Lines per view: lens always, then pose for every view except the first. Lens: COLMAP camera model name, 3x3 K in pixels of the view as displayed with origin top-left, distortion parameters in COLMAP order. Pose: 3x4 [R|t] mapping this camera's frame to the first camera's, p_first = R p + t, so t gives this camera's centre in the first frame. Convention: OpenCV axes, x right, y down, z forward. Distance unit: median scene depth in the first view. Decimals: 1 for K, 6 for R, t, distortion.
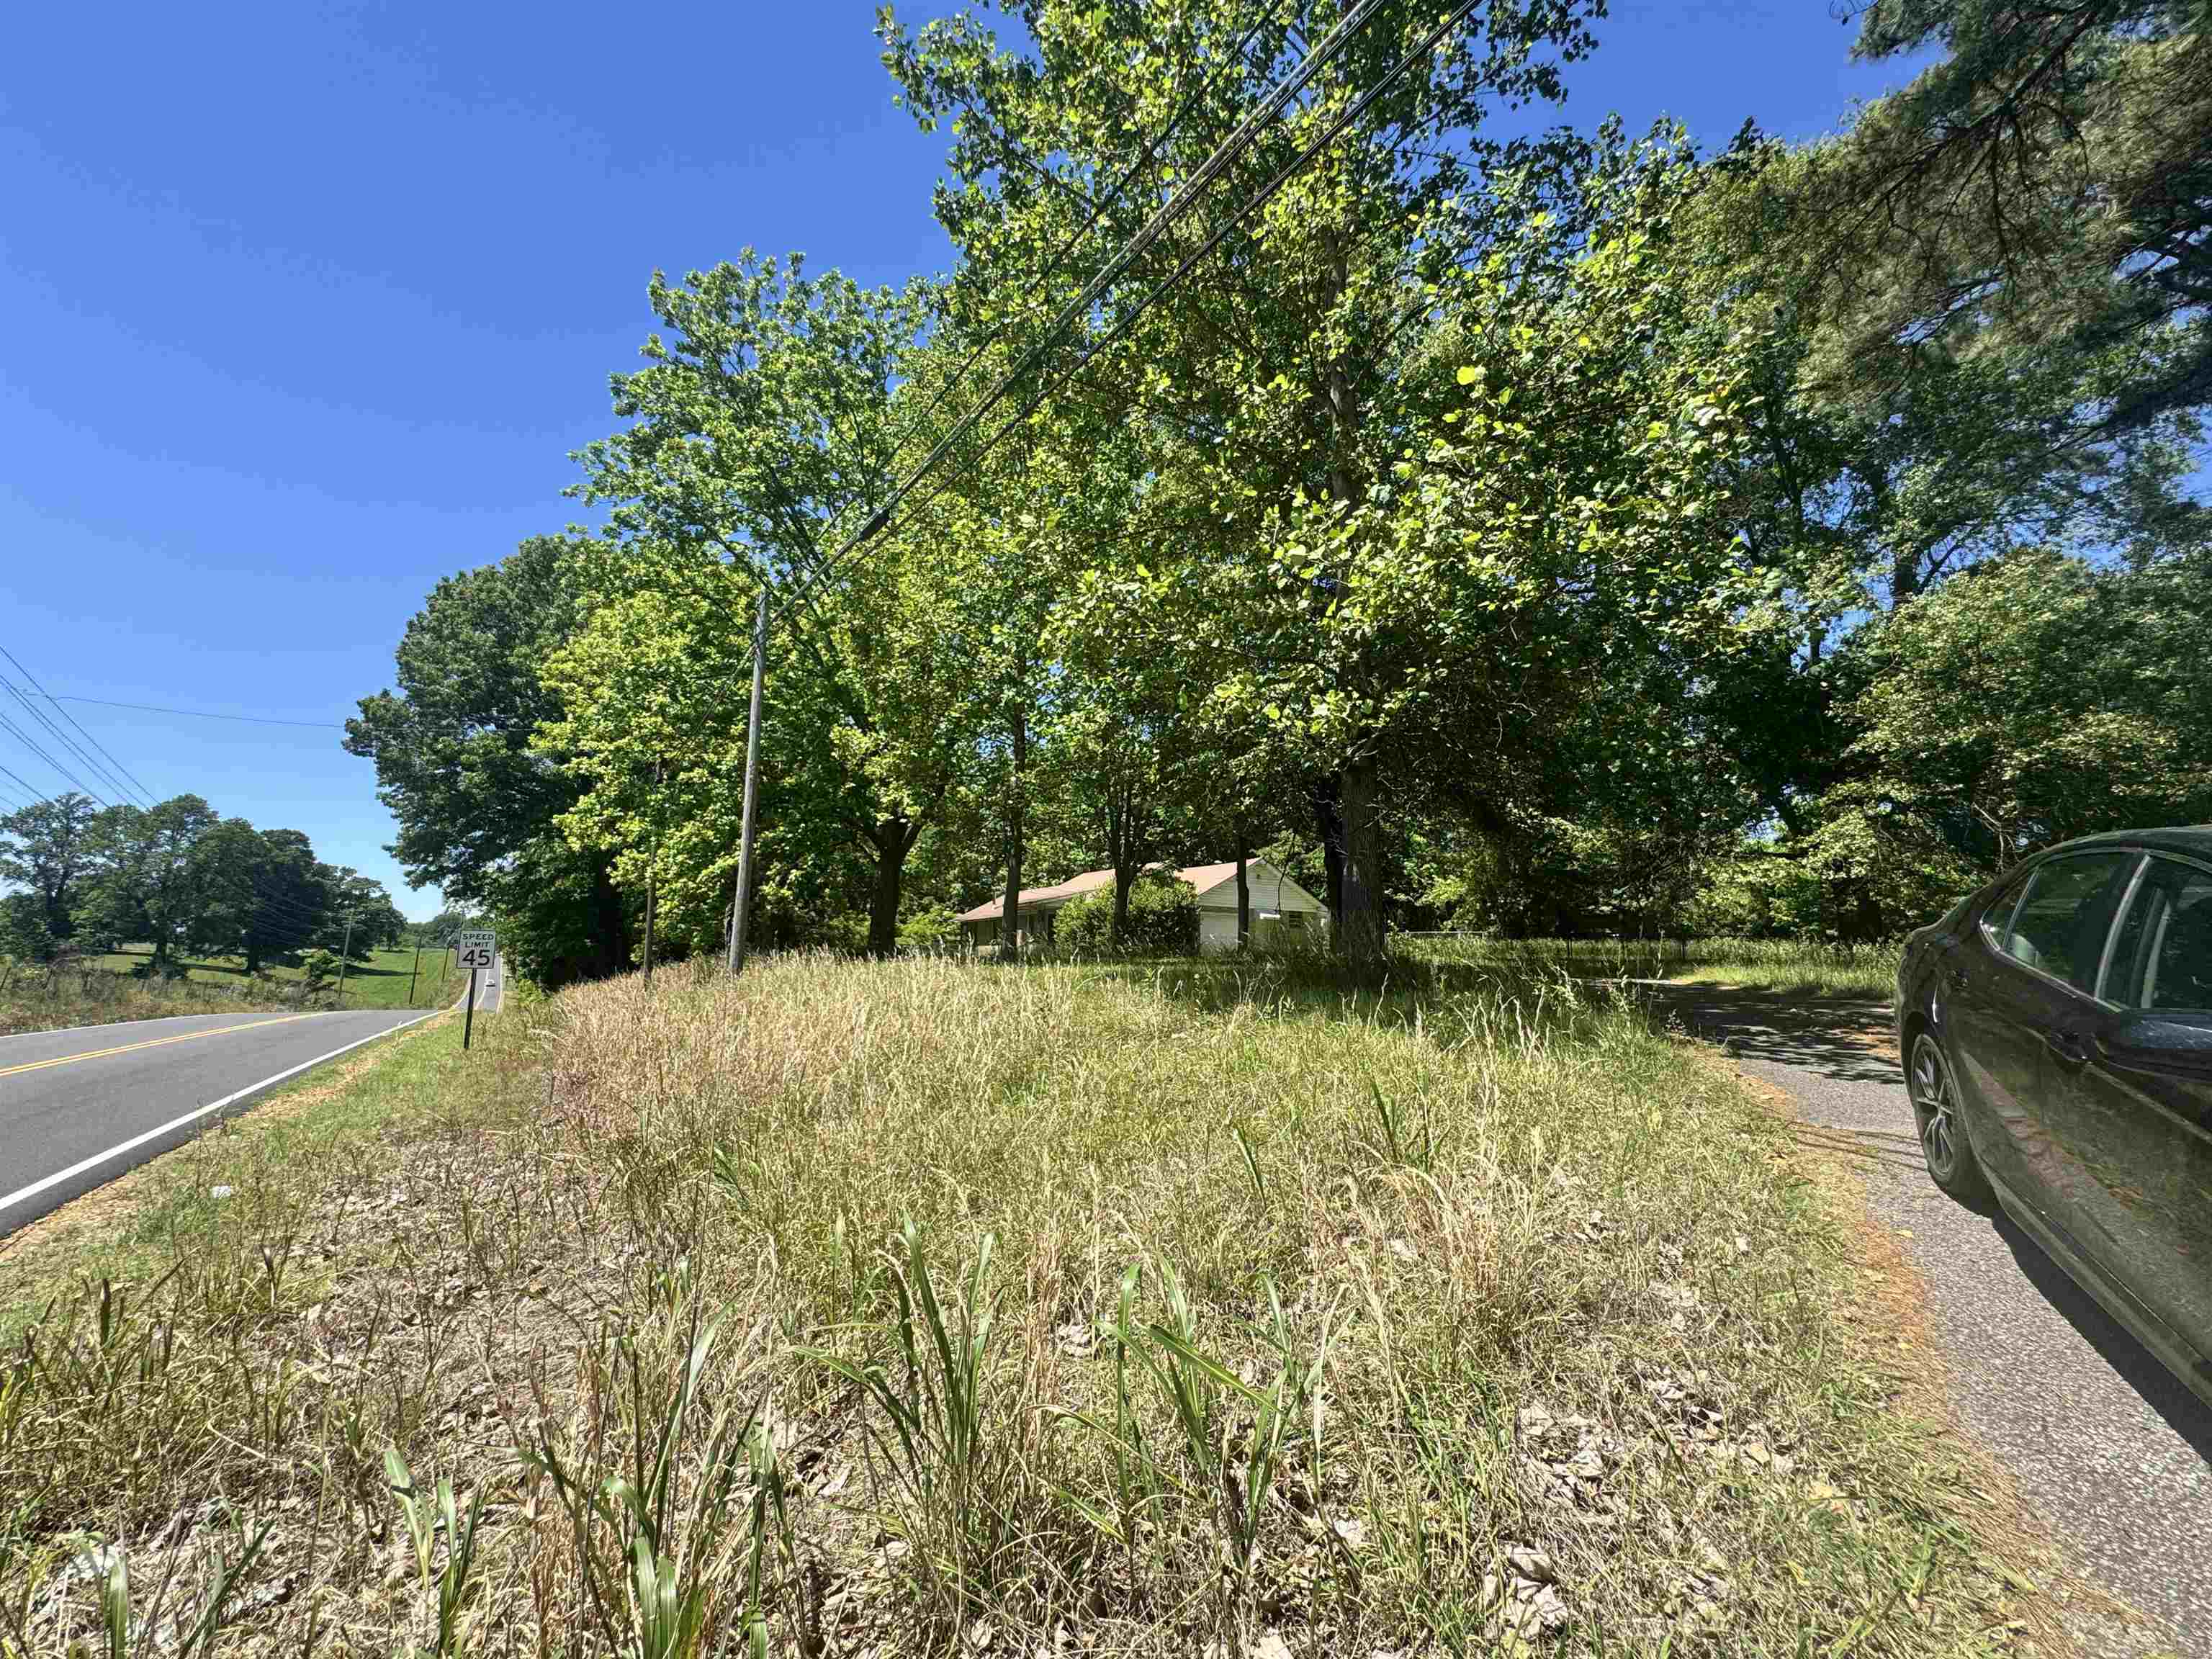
lens RADIAL K [[883.1, 0, 1109.2], [0, 883.1, 813.7], [0, 0, 1]] dist [-0.007306, 0.001603]
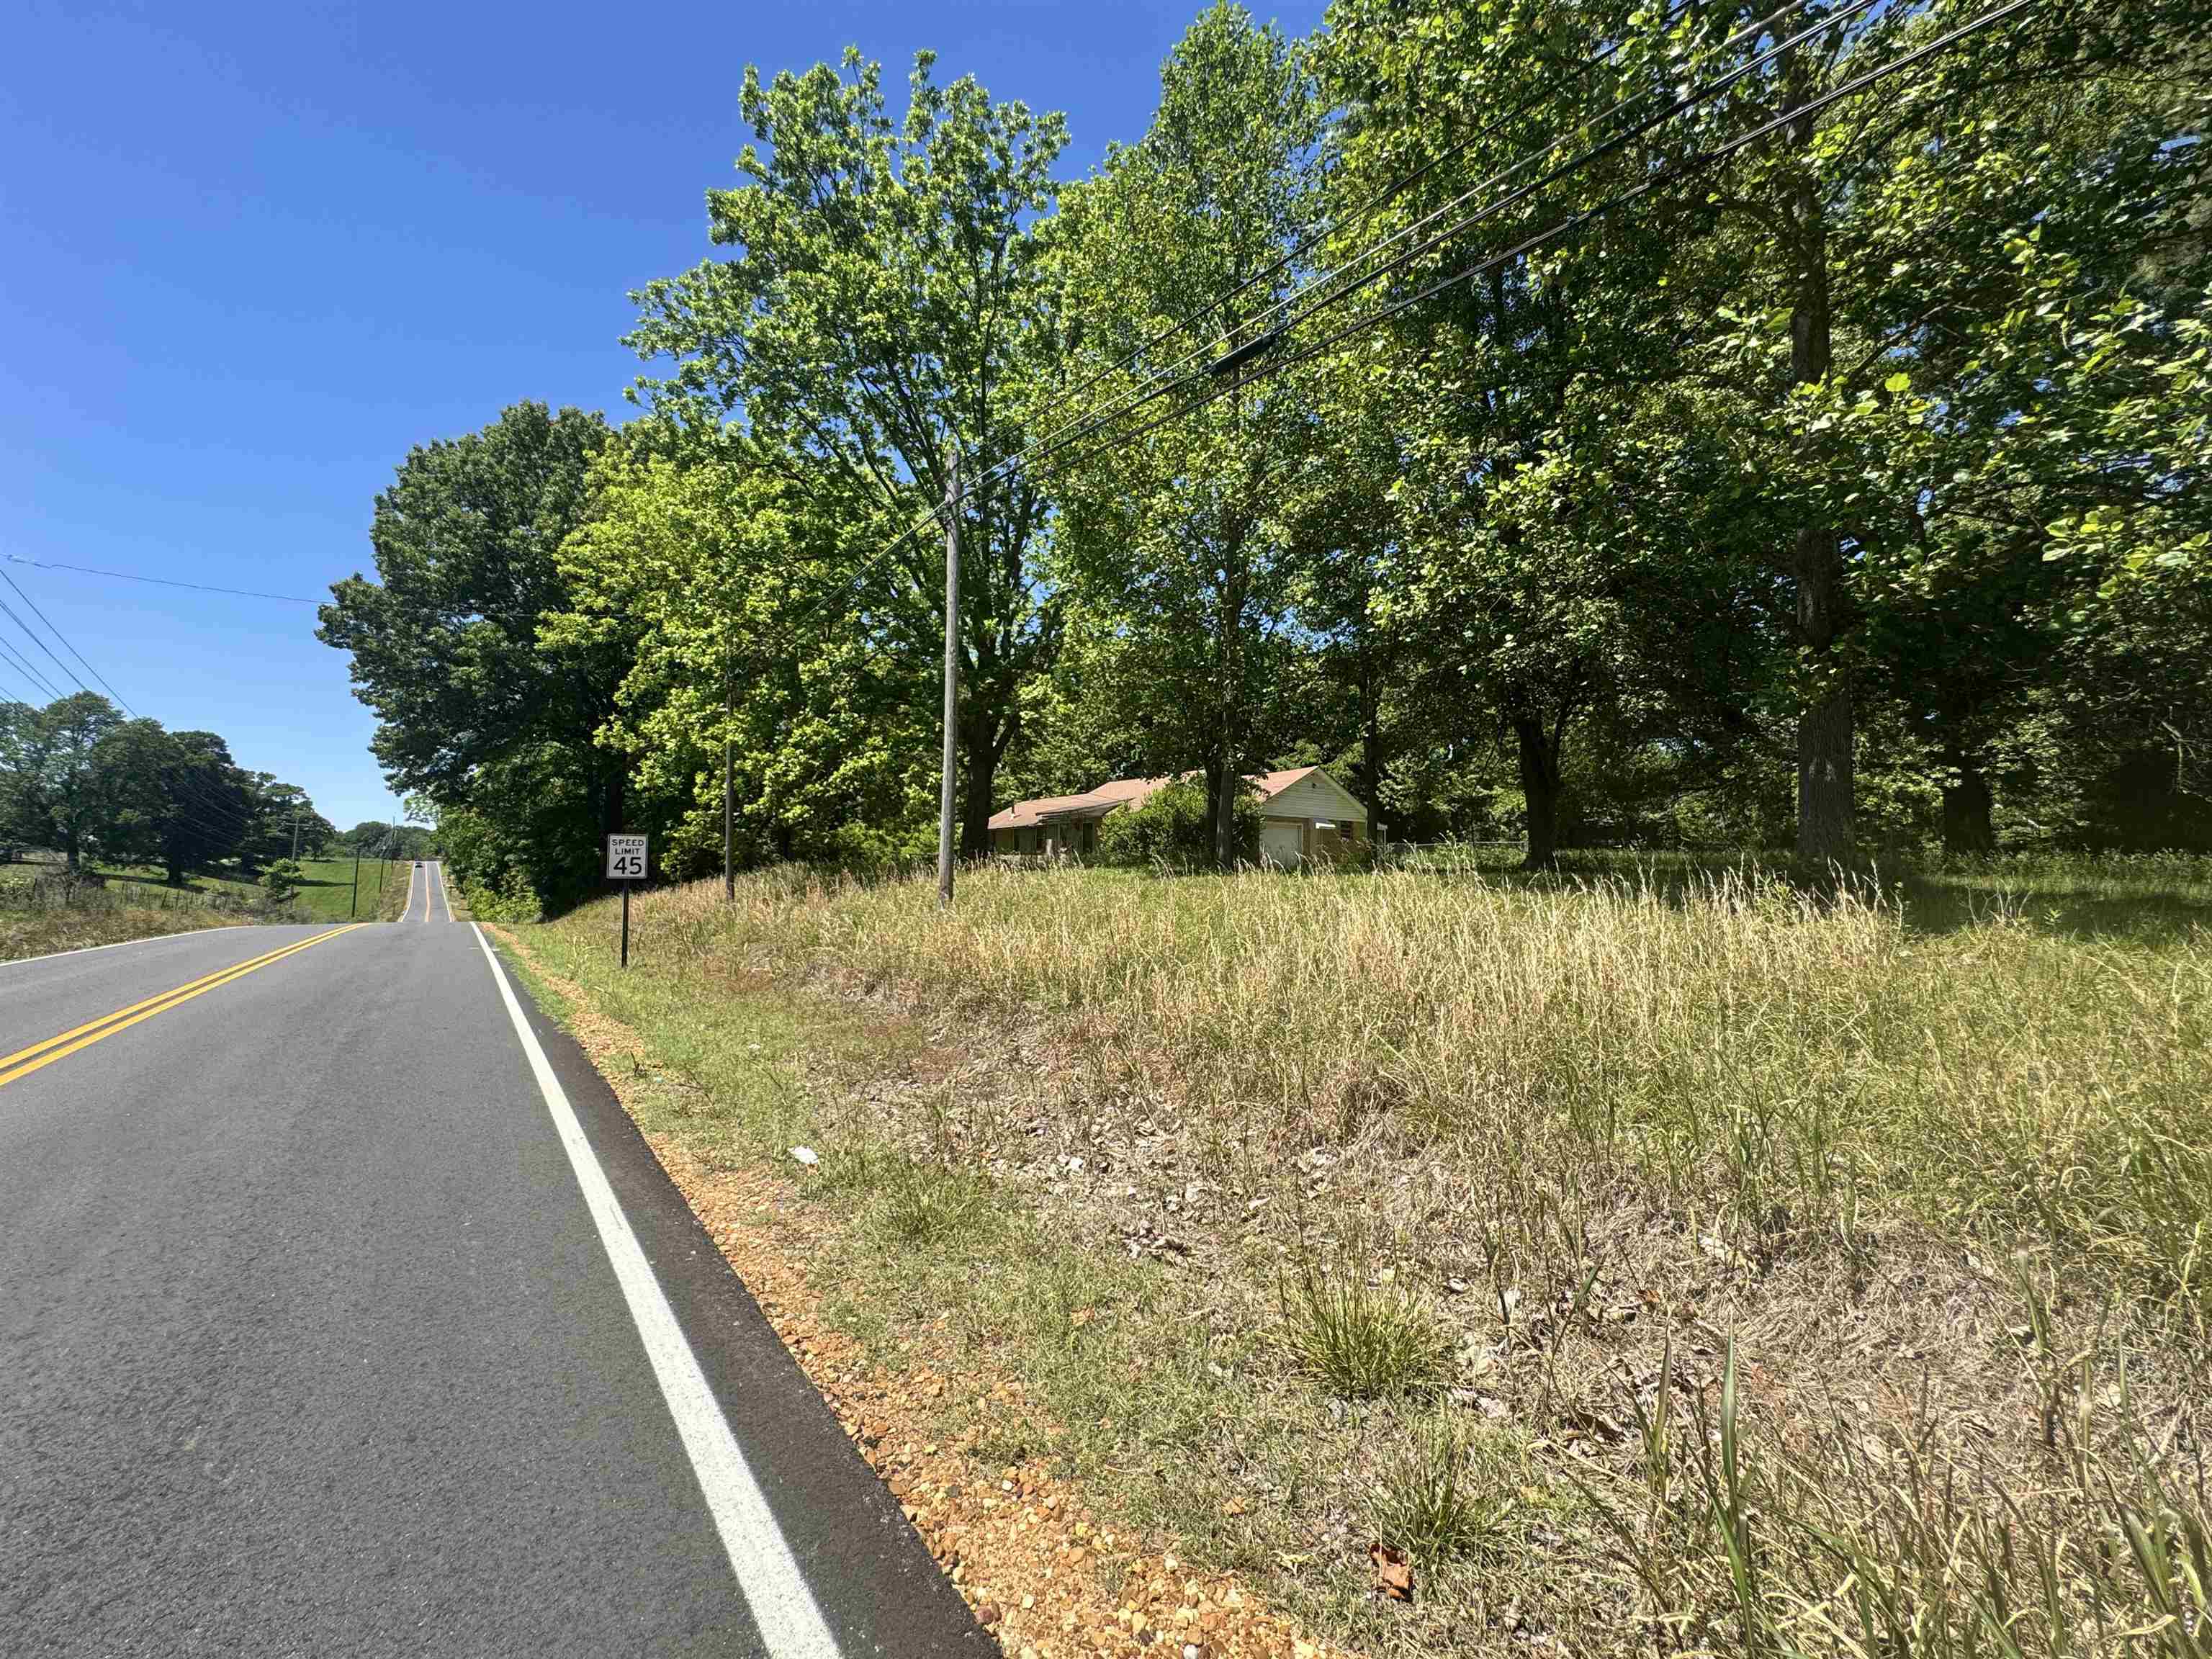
lens RADIAL K [[883.1, 0, 1111.0], [0, 883.1, 810.2], [0, 0, 1]] dist [-0.007306, 0.001603]
pose [[0.998083, 0.004758, 0.061714, -0.598881], [-0.010681, 0.995325, 0.095991, 0.033536], [-0.060969, -0.096466, 0.993467, 0.185787]]
